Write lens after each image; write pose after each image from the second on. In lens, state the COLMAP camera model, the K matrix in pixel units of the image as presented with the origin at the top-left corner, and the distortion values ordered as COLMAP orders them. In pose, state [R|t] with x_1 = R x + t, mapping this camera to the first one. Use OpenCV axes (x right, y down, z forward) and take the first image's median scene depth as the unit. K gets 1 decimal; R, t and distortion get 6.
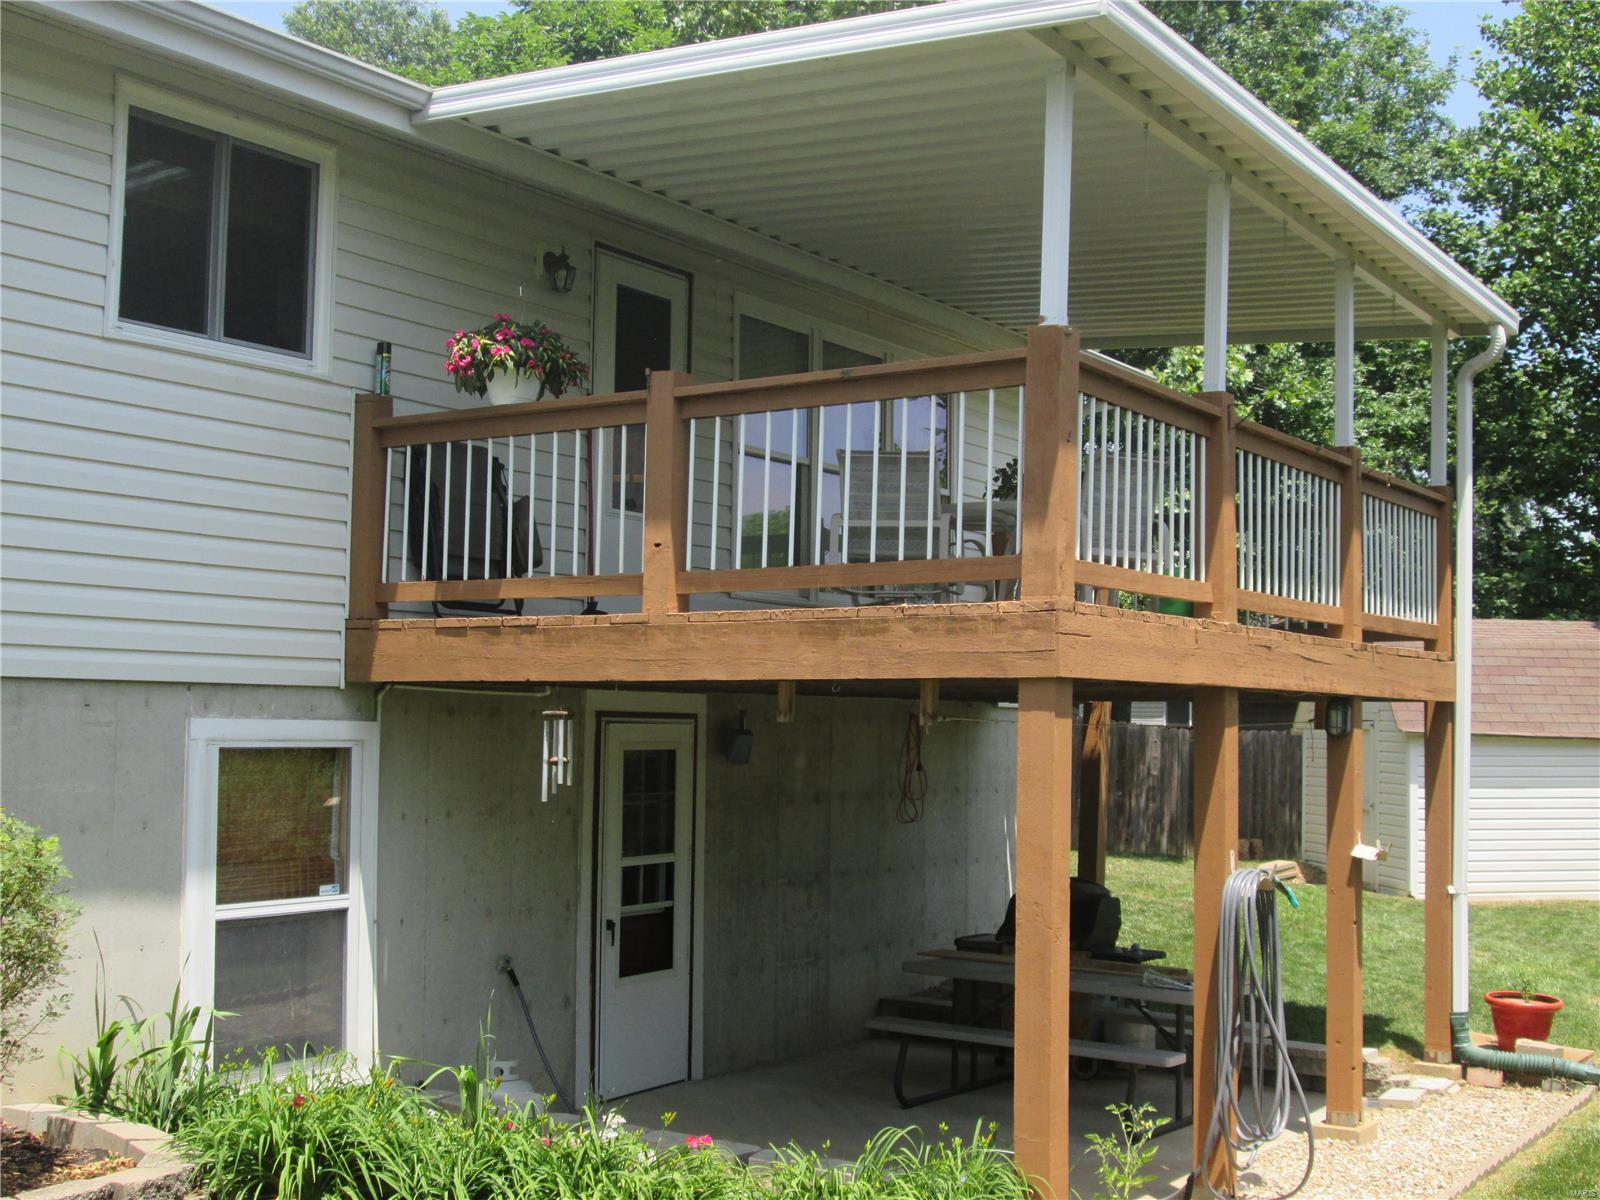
lens RADIAL K [[1987.6, 0, 800.0], [0, 1987.6, 600.0], [0, 0, 1]] dist [-0.119278, 0.030390]
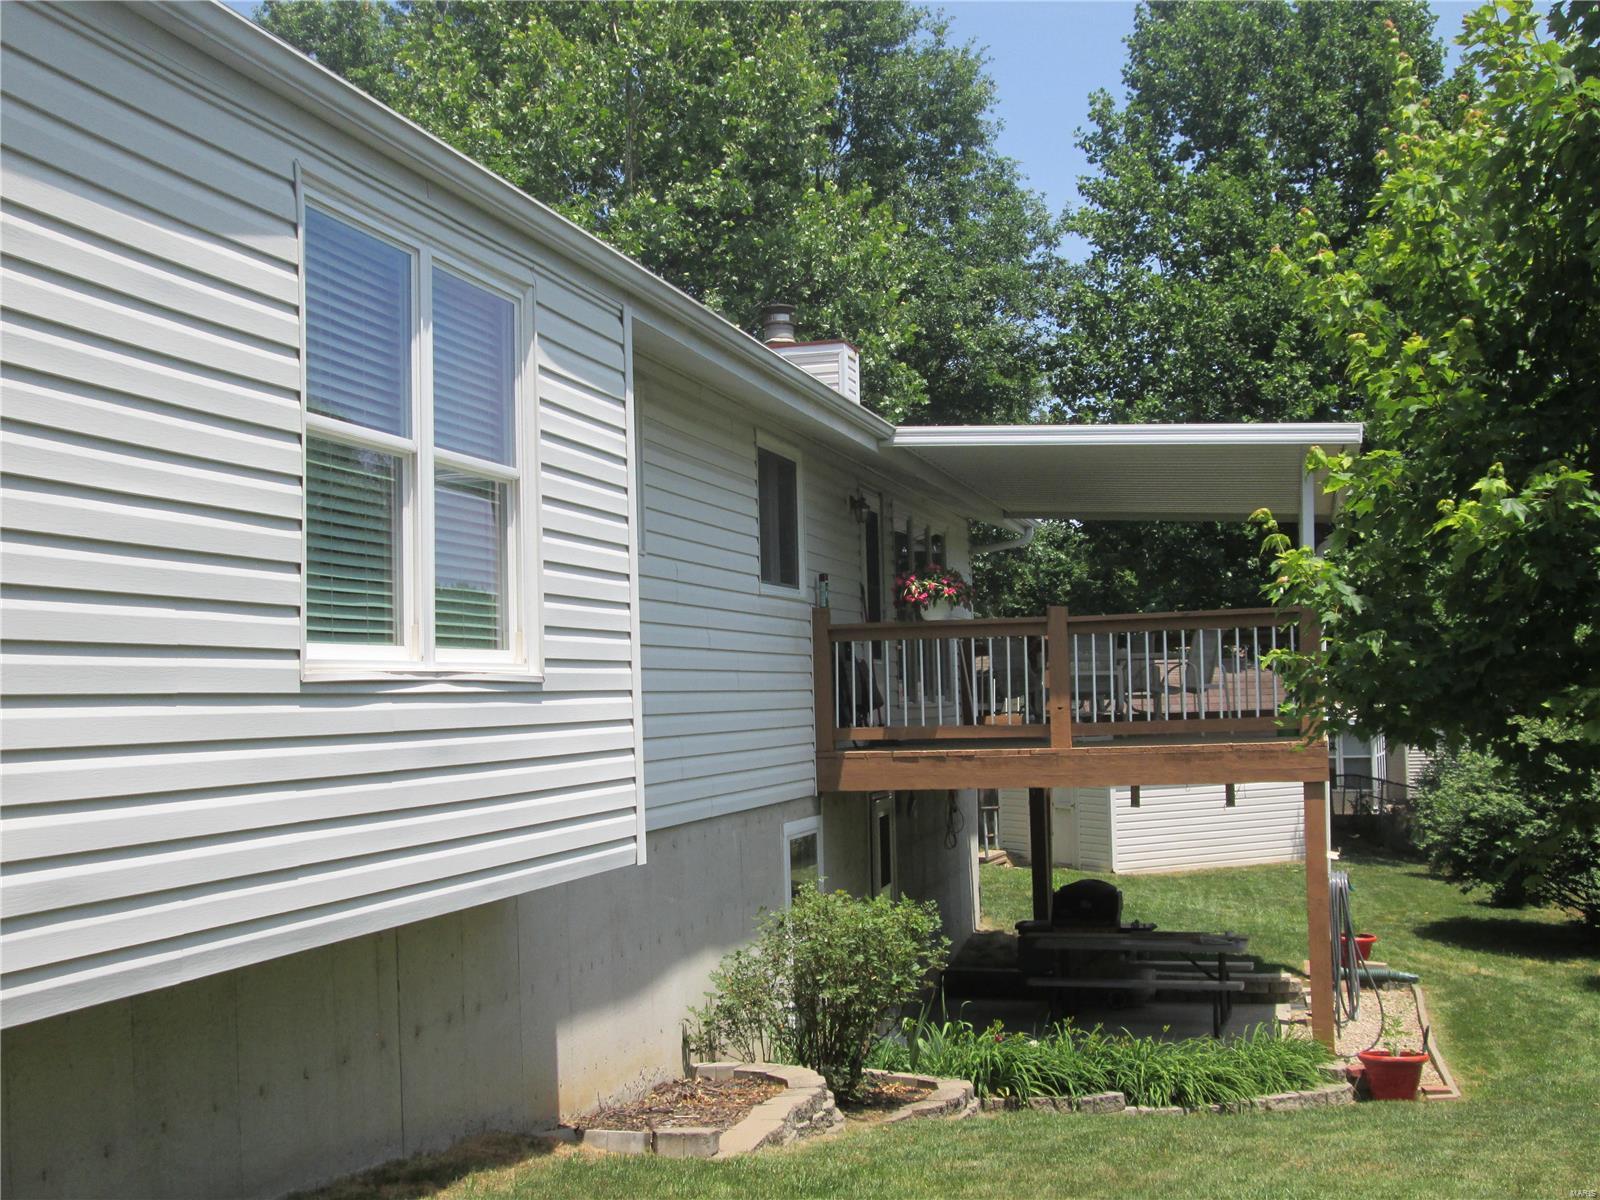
lens RADIAL K [[1987.6, 0, 800.0], [0, 1987.6, 600.0], [0, 0, 1]] dist [-0.119278, 0.030390]
pose [[0.945305, -0.021983, 0.325445, -0.752733], [0.018741, 0.999739, 0.013093, -0.132478], [-0.325648, -0.006277, 0.945470, -0.492234]]
